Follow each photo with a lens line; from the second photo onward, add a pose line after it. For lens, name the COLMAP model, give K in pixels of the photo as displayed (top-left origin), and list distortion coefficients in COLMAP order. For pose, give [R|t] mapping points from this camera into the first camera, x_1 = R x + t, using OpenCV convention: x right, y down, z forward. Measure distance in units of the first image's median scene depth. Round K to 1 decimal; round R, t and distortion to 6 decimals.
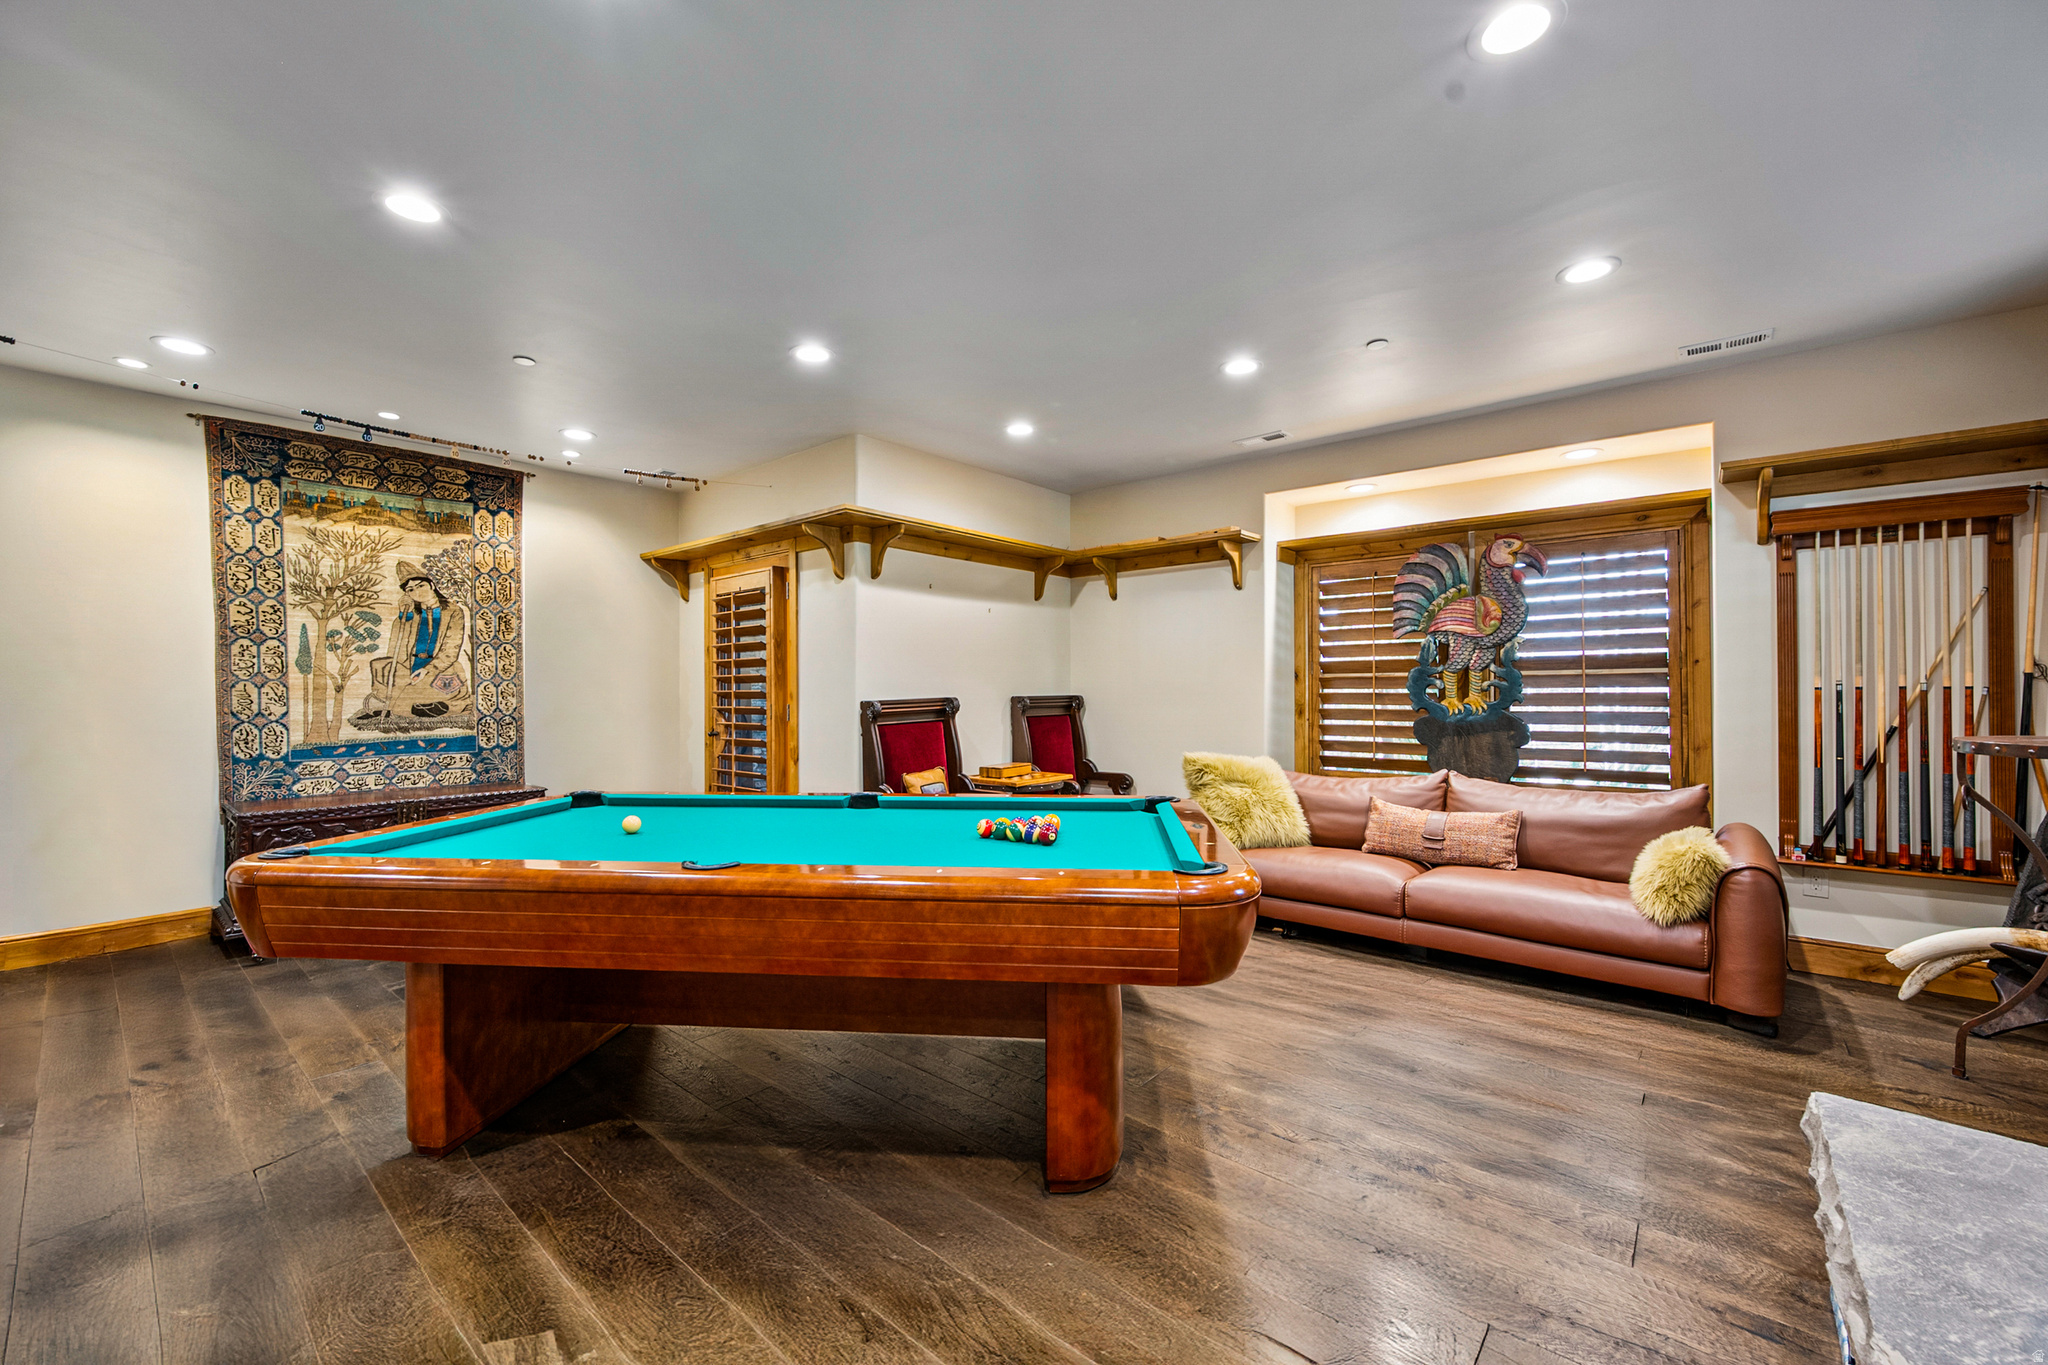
lens RADIAL K [[811.9, 0, 1022.9], [0, 811.9, 684.0], [0, 0, 1]] dist [-0.003801, -0.000285]
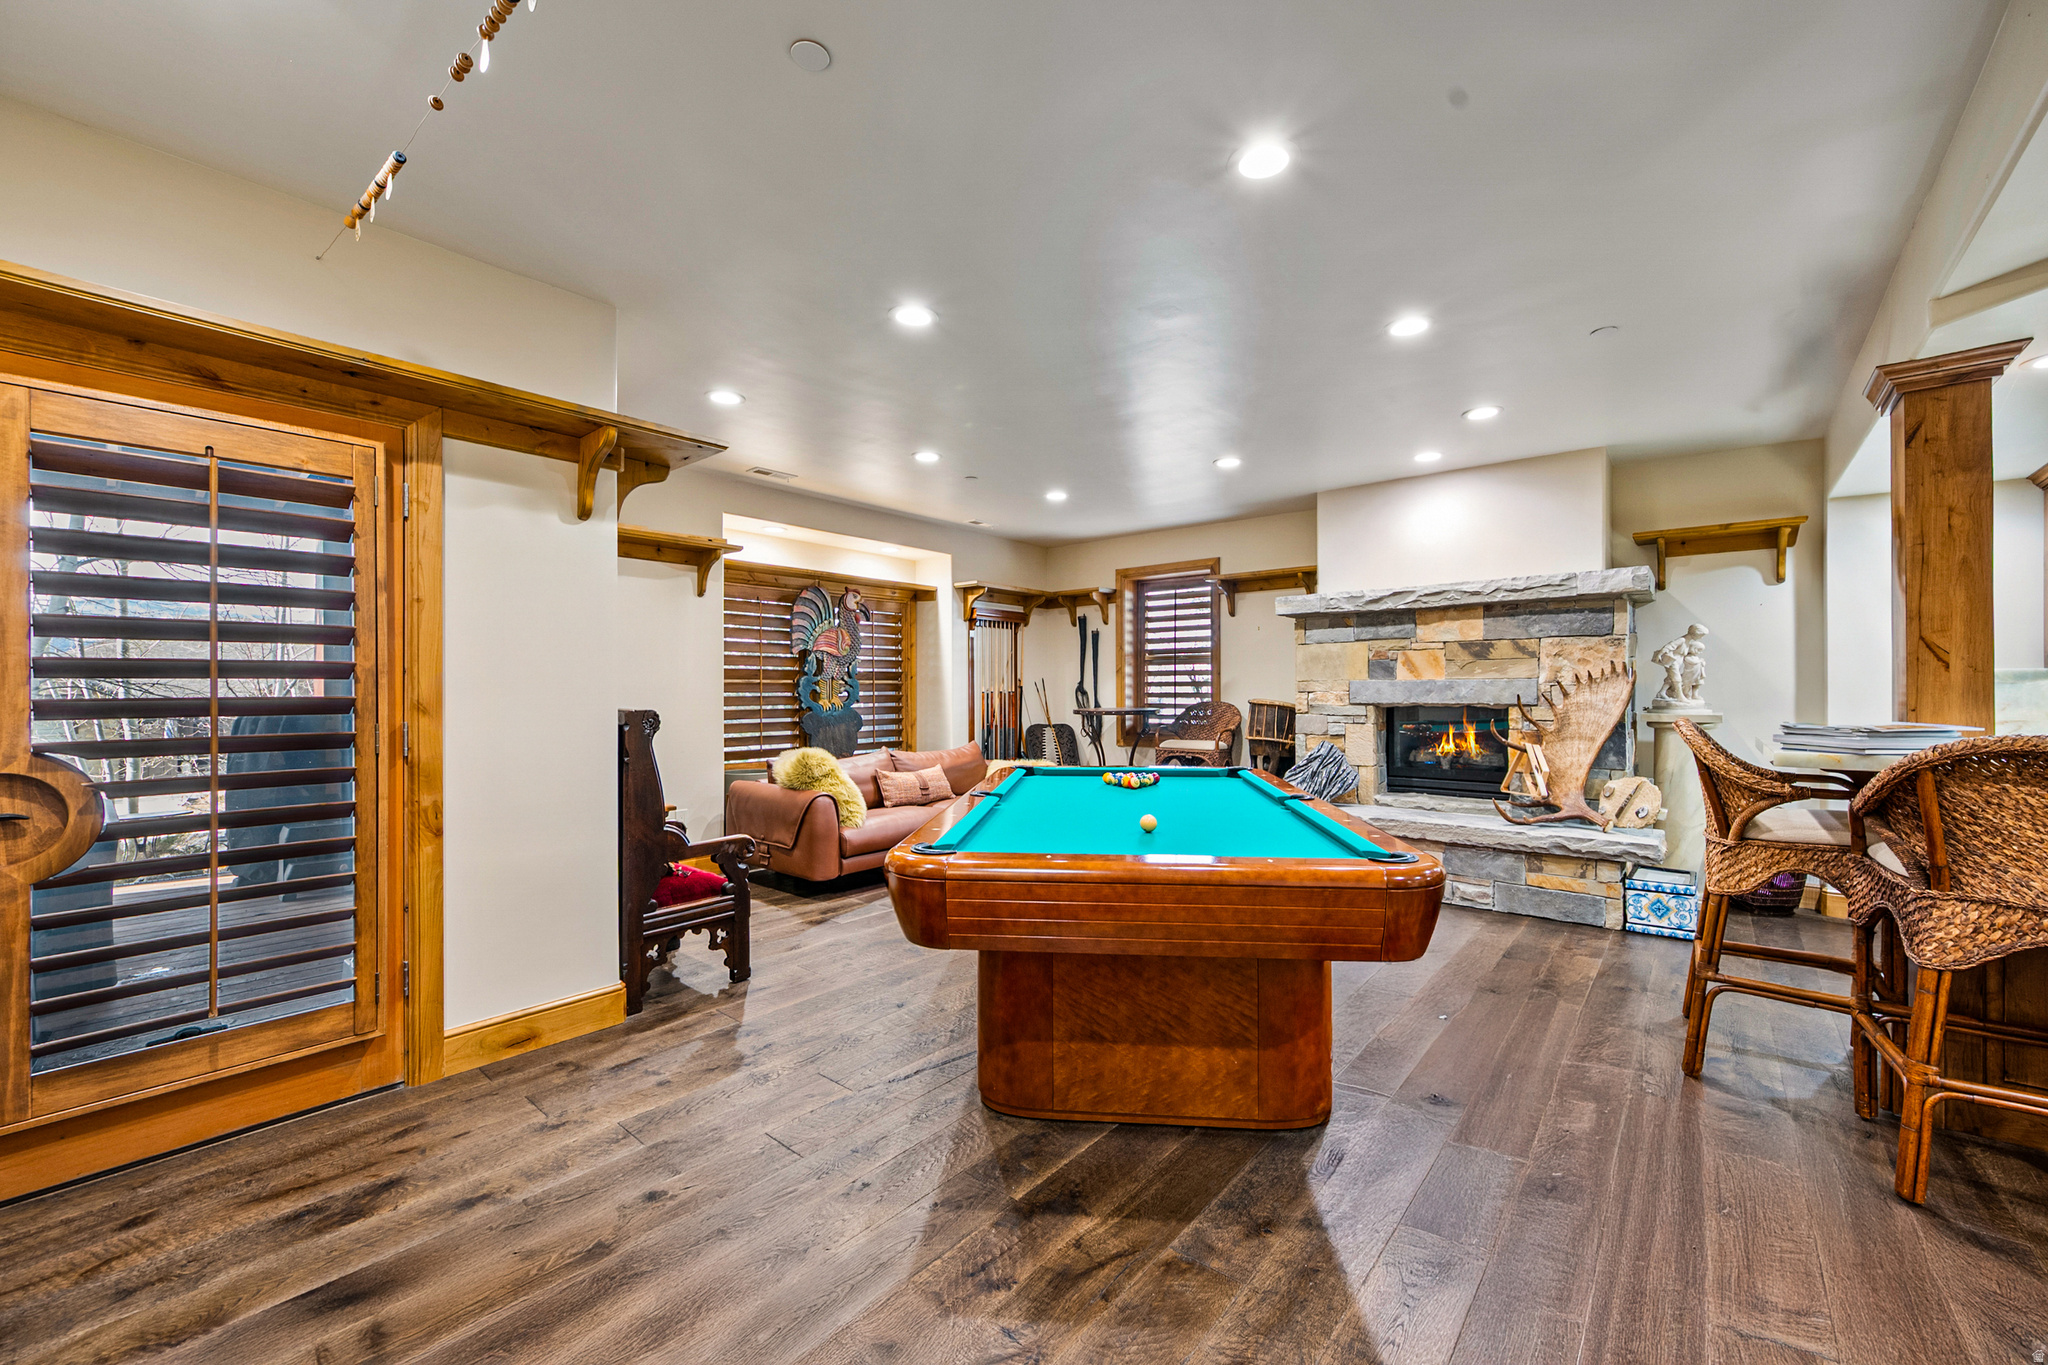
lens RADIAL K [[811.9, 0, 1022.9], [0, 811.9, 685.1], [0, 0, 1]] dist [-0.003801, -0.000285]
pose [[-0.024685, 0.007560, 0.999667, -0.883041], [-0.000635, 0.999971, -0.007578, 0.003796], [-0.999695, -0.000822, -0.024680, 0.698364]]
